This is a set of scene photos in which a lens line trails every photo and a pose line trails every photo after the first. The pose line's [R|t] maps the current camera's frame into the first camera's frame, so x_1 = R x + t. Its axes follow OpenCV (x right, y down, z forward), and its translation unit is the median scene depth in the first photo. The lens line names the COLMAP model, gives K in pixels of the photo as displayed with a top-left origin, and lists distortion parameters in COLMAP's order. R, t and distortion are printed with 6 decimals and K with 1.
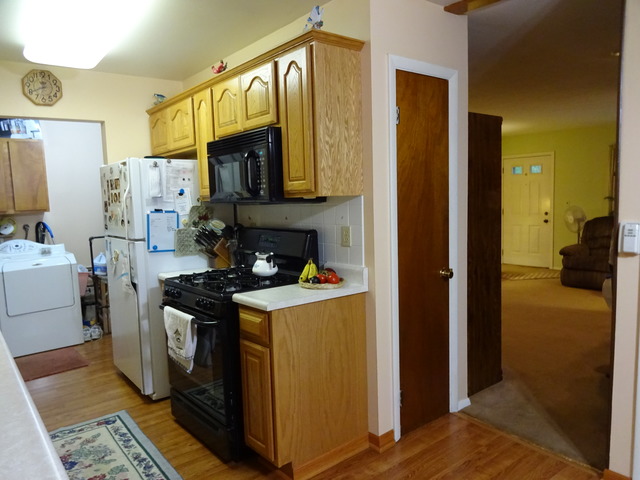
lens RADIAL K [[475.4, 0, 320.0], [0, 475.4, 240.0], [0, 0, 1]] dist [-0.001015, -0.003706]
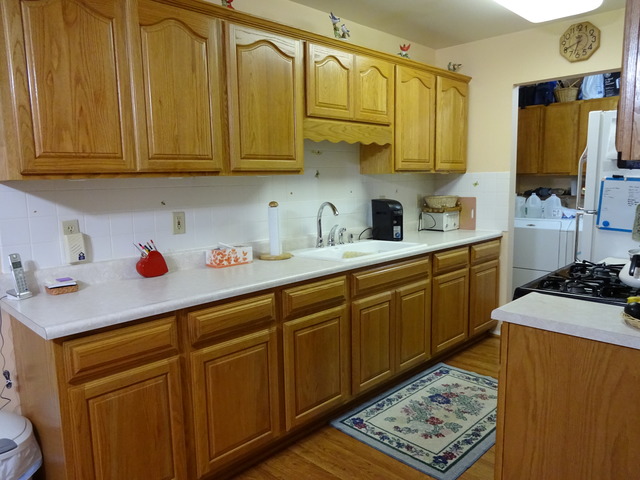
lens RADIAL K [[475.4, 0, 320.0], [0, 475.4, 240.0], [0, 0, 1]] dist [-0.001015, -0.003706]
pose [[0.124298, 0.166039, -0.978254, 0.378090], [-0.078566, 0.984451, 0.157108, -0.045034], [0.989130, 0.057329, 0.135411, 0.424324]]
